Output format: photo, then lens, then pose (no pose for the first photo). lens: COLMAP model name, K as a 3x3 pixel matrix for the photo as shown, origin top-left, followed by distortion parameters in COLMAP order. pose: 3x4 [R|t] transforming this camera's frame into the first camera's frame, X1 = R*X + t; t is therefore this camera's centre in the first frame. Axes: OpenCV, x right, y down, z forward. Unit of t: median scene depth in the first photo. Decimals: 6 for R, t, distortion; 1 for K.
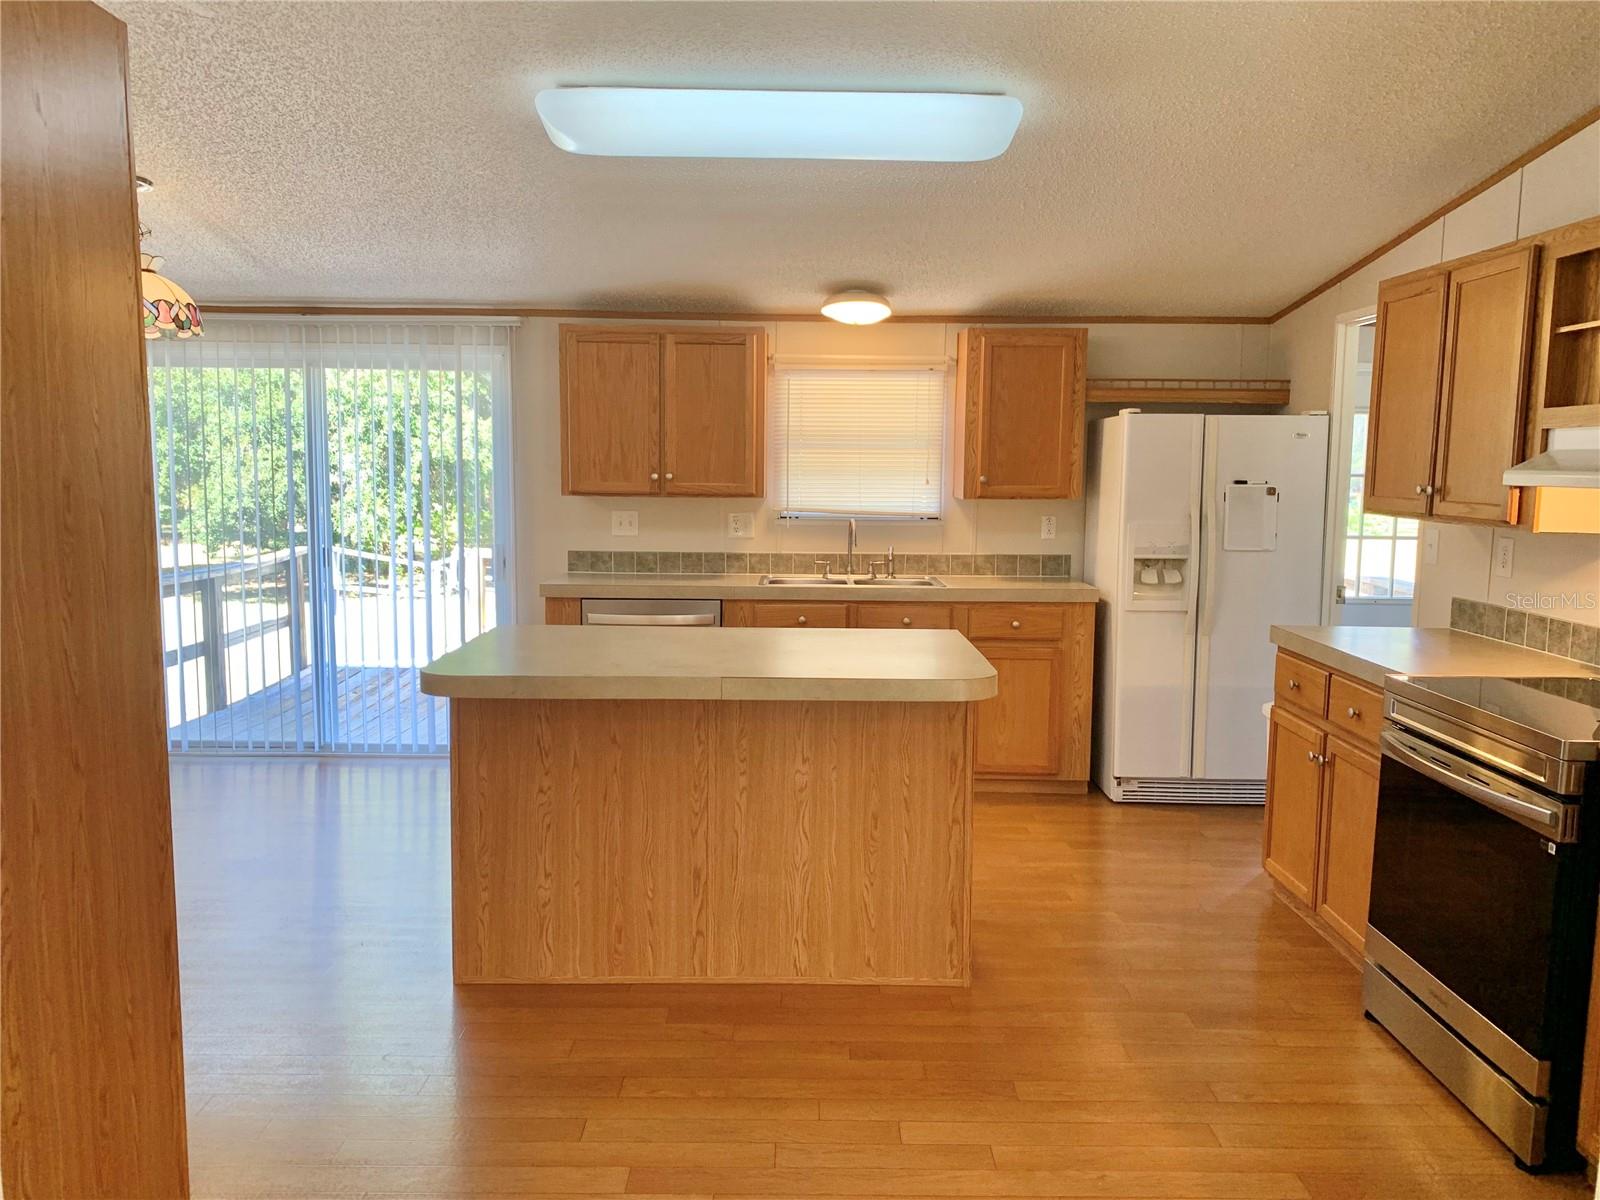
lens RADIAL K [[1215.2, 0, 808.1], [0, 1215.2, 590.0], [0, 0, 1]] dist [0.063589, -0.097999]
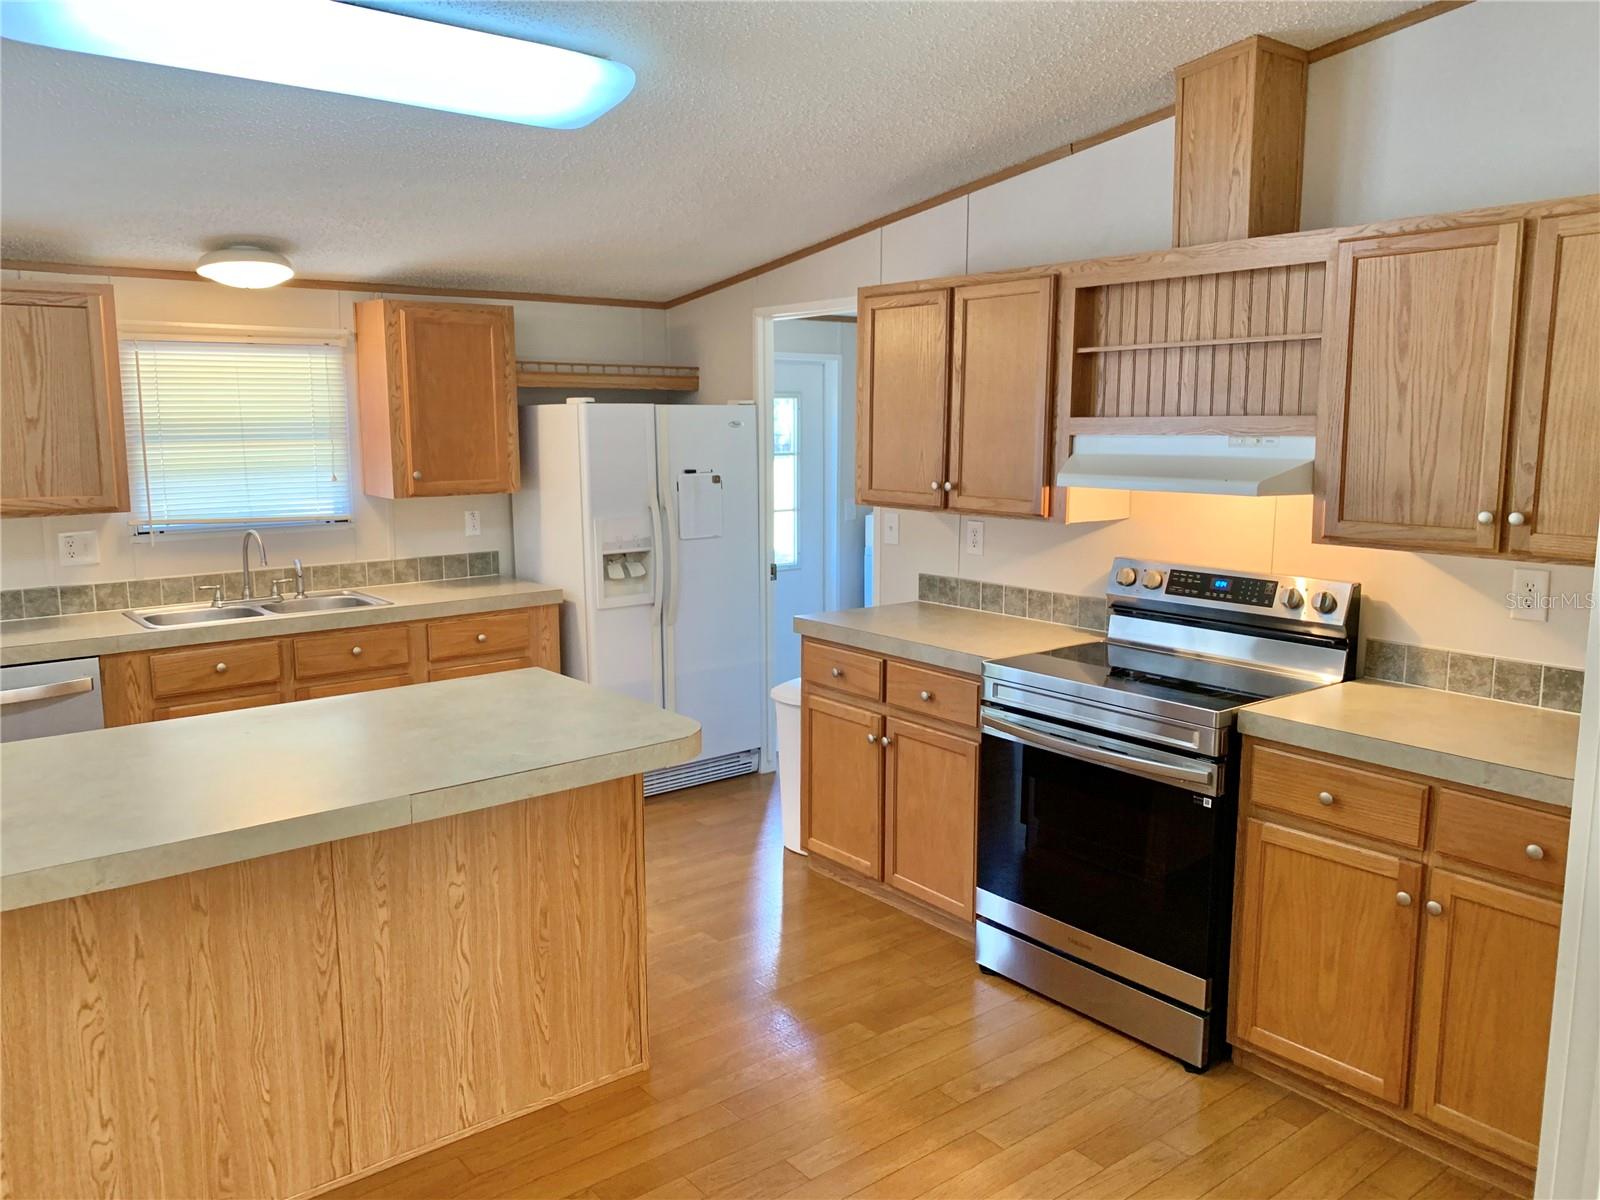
lens RADIAL K [[1215.2, 0, 815.3], [0, 1215.2, 590.7], [0, 0, 1]] dist [0.063589, -0.097999]
pose [[0.780561, -0.103387, 0.616471, -0.202858], [0.077196, 0.994621, 0.069062, -0.053263], [-0.620295, -0.006318, 0.784343, 0.154237]]
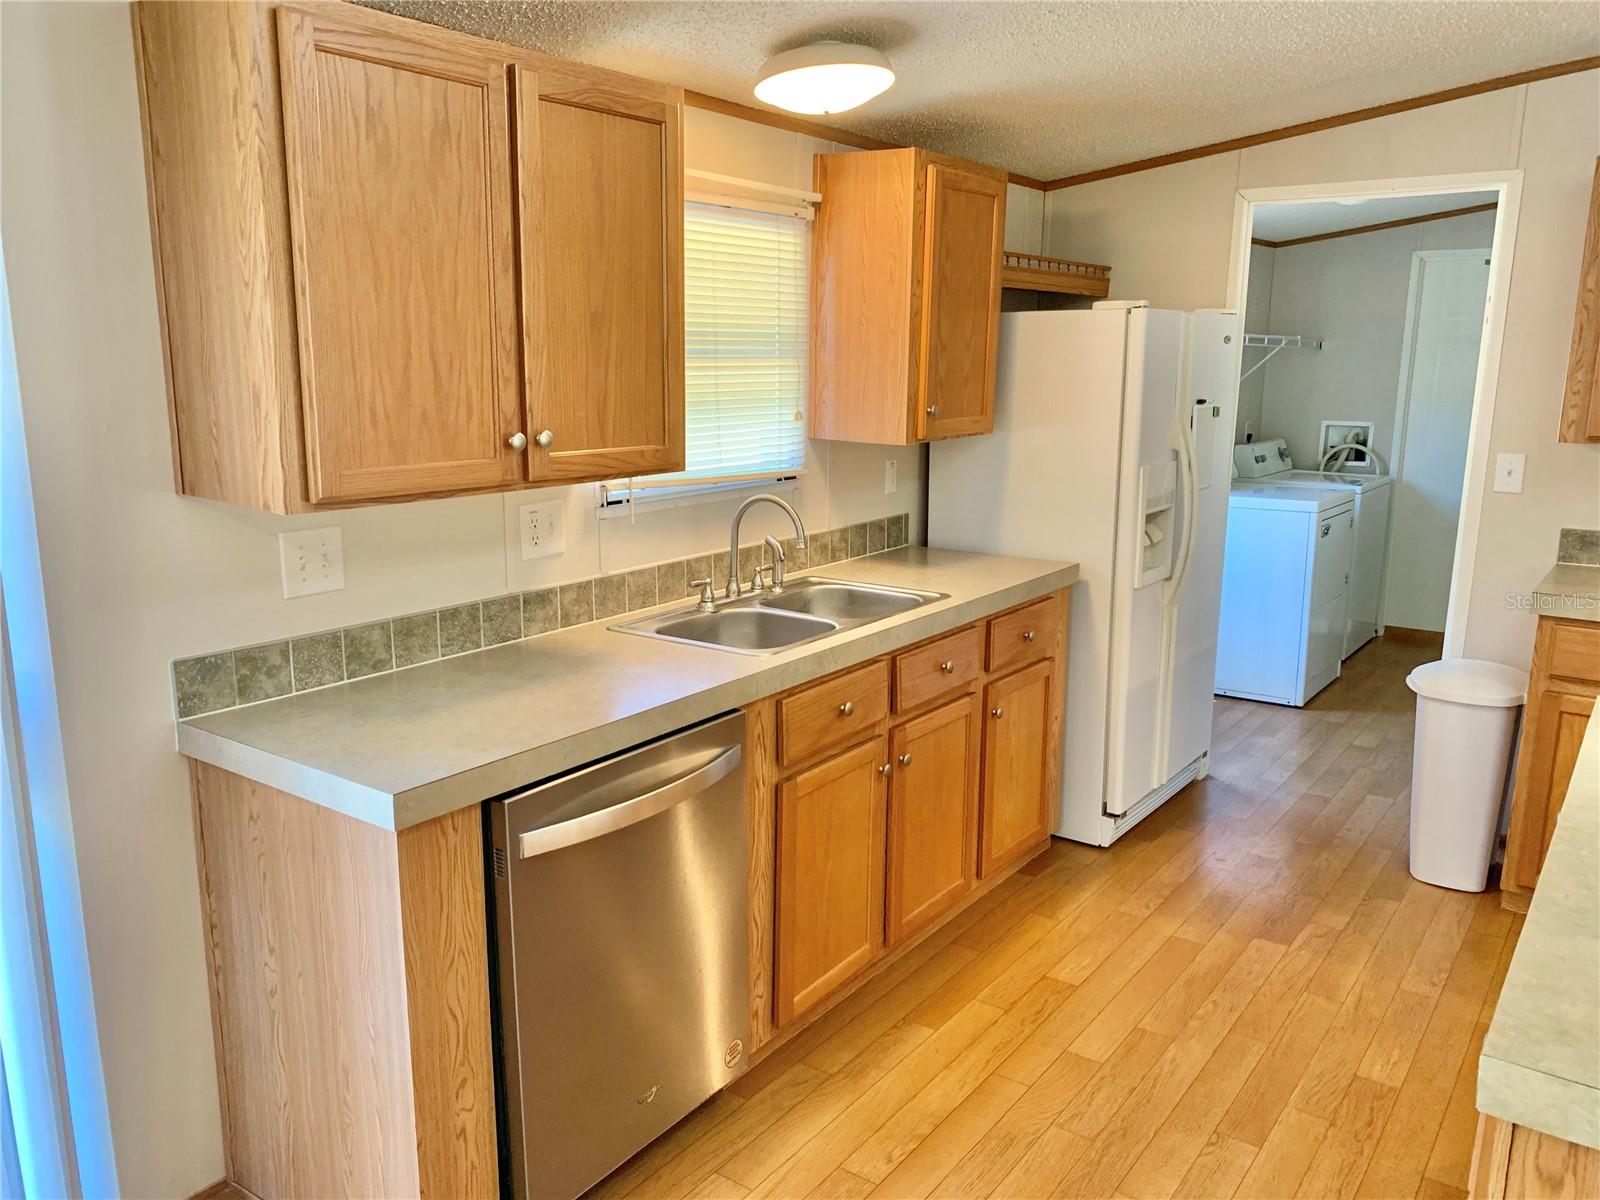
lens RADIAL K [[1215.2, 0, 797.9], [0, 1215.2, 608.5], [0, 0, 1]] dist [0.063589, -0.097999]
pose [[0.589845, -0.175427, 0.788231, -0.443274], [0.086047, 0.984214, 0.154654, -0.104615], [-0.802919, -0.023397, 0.595629, 0.771842]]
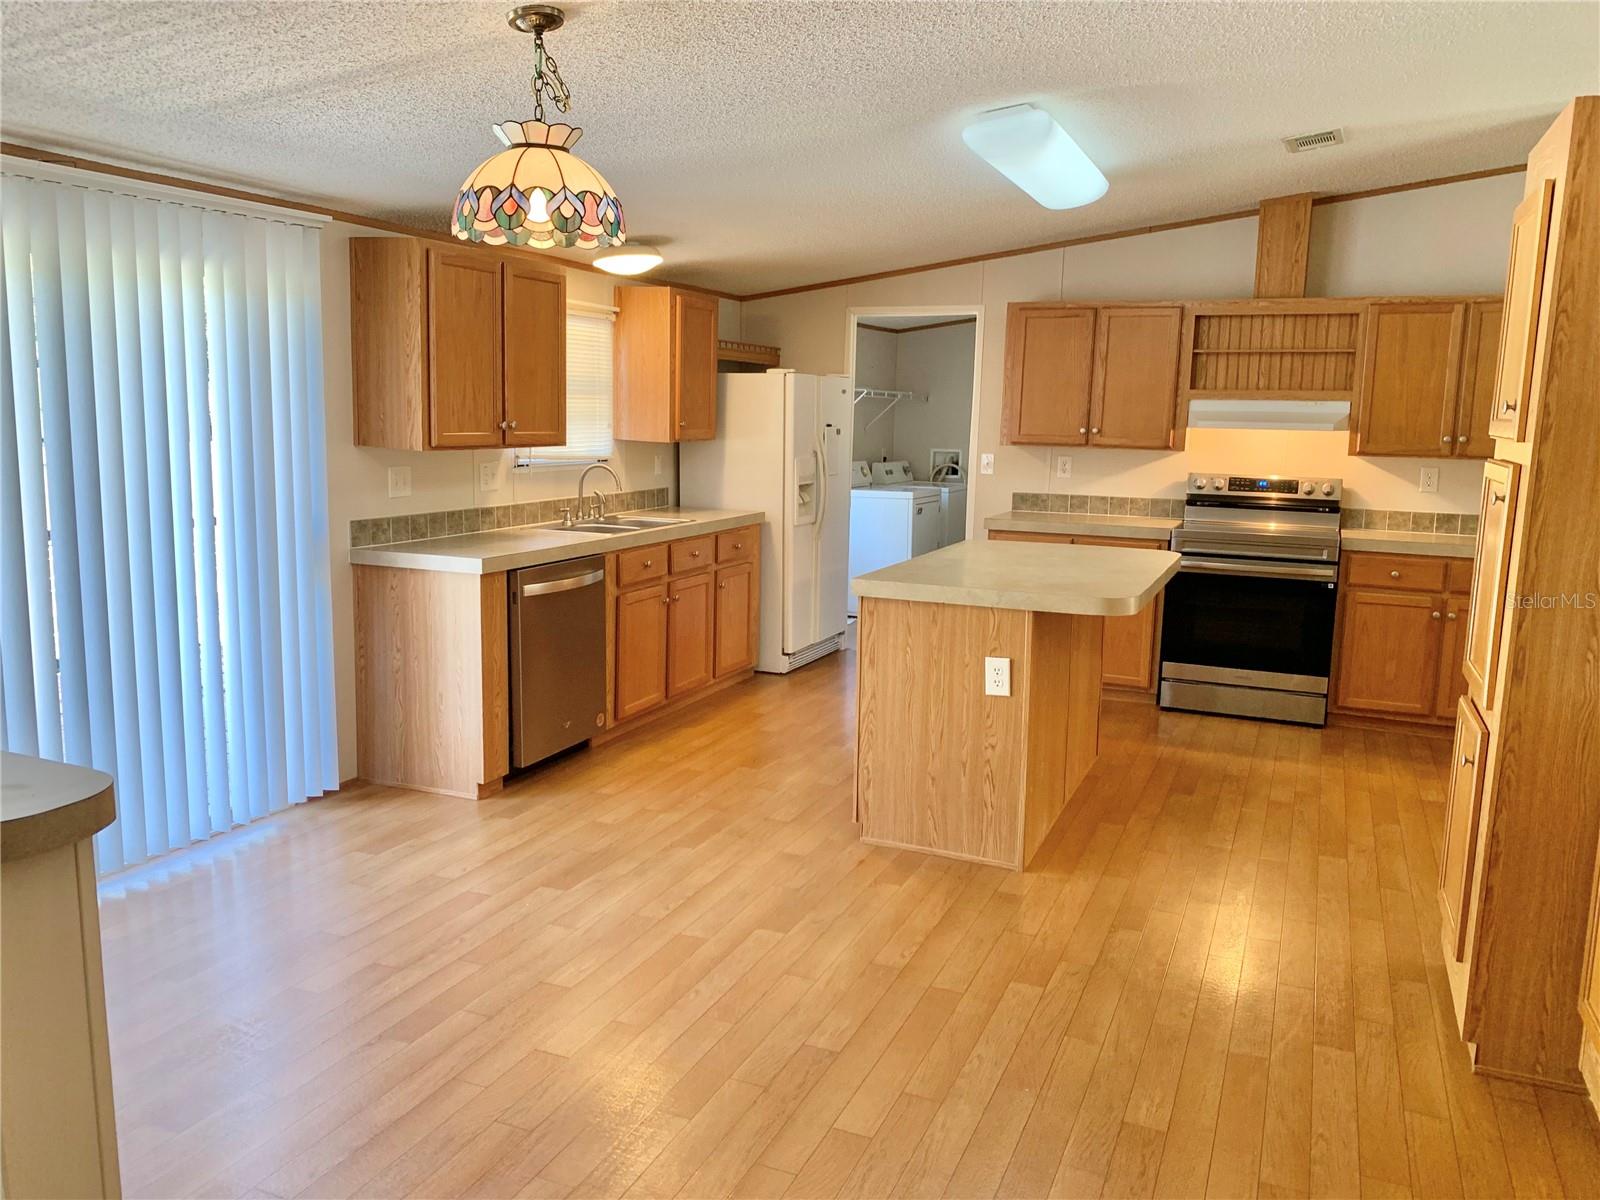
lens RADIAL K [[1215.2, 0, 808.6], [0, 1215.2, 593.3], [0, 0, 1]] dist [0.063589, -0.097999]
pose [[0.388471, -0.140854, 0.910632, -0.971401], [0.080064, 0.989670, 0.118924, -0.067660], [-0.917976, 0.026710, 0.395735, 0.502183]]
